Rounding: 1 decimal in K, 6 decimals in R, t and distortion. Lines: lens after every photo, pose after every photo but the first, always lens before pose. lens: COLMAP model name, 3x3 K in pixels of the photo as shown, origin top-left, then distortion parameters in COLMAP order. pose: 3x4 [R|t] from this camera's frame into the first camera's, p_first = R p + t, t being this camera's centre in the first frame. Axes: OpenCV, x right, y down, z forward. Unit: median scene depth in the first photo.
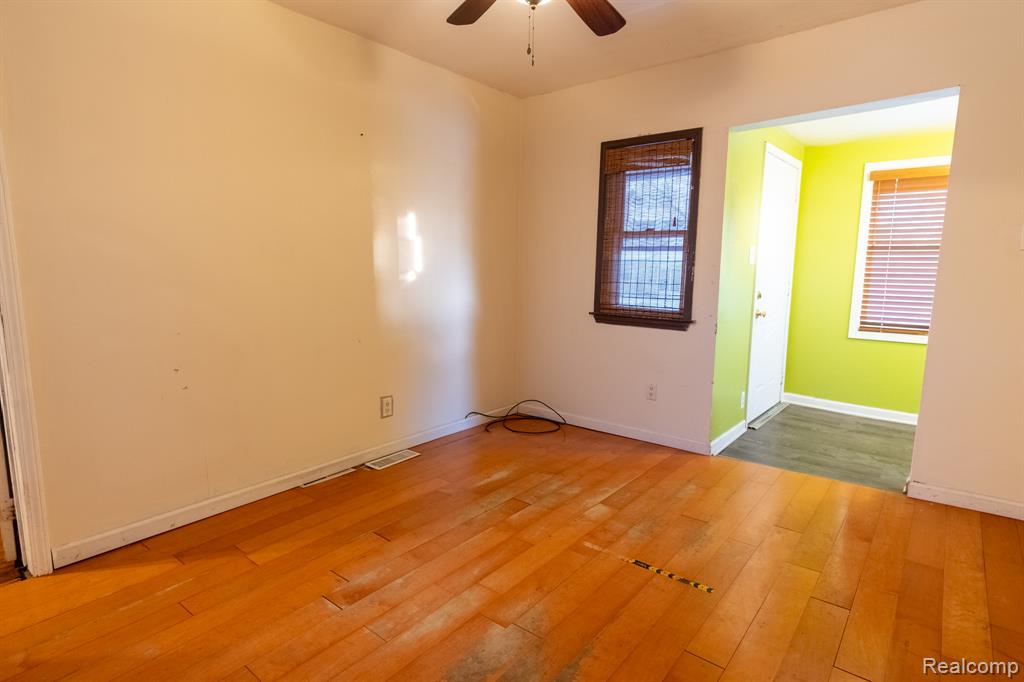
lens RADIAL K [[541.8, 0, 514.6], [0, 541.8, 338.8], [0, 0, 1]] dist [0.005166, 0.001139]
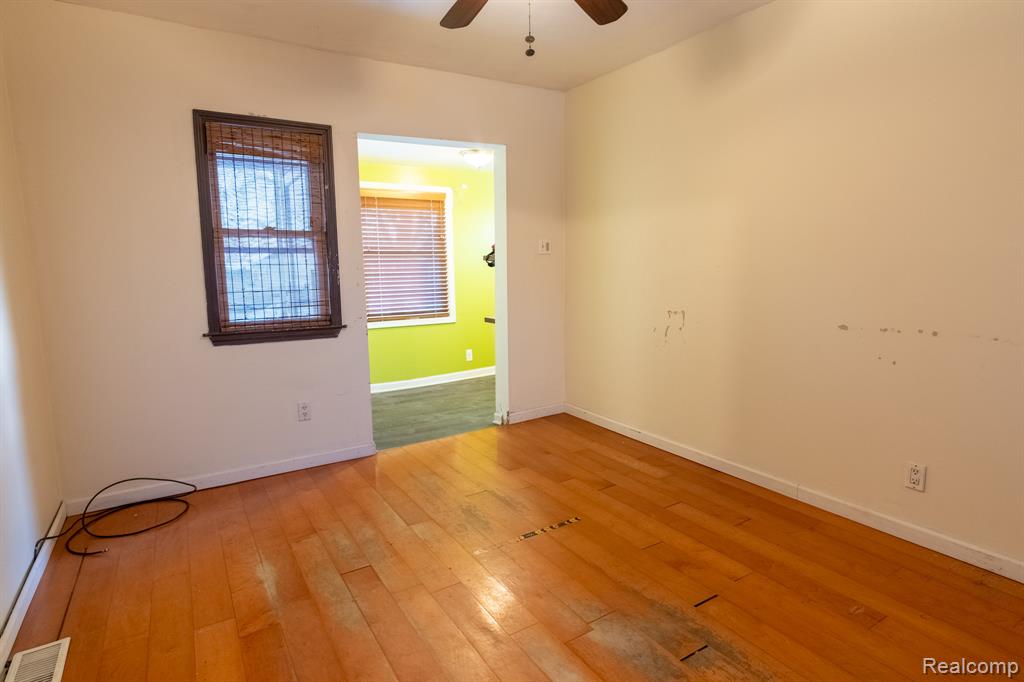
lens RADIAL K [[541.8, 0, 514.6], [0, 541.8, 338.8], [0, 0, 1]] dist [0.005166, 0.001139]
pose [[0.326585, -0.139569, 0.934806, -0.469248], [0.149491, 0.984216, 0.094720, -0.054484], [-0.933271, 0.108811, 0.342294, 0.376694]]
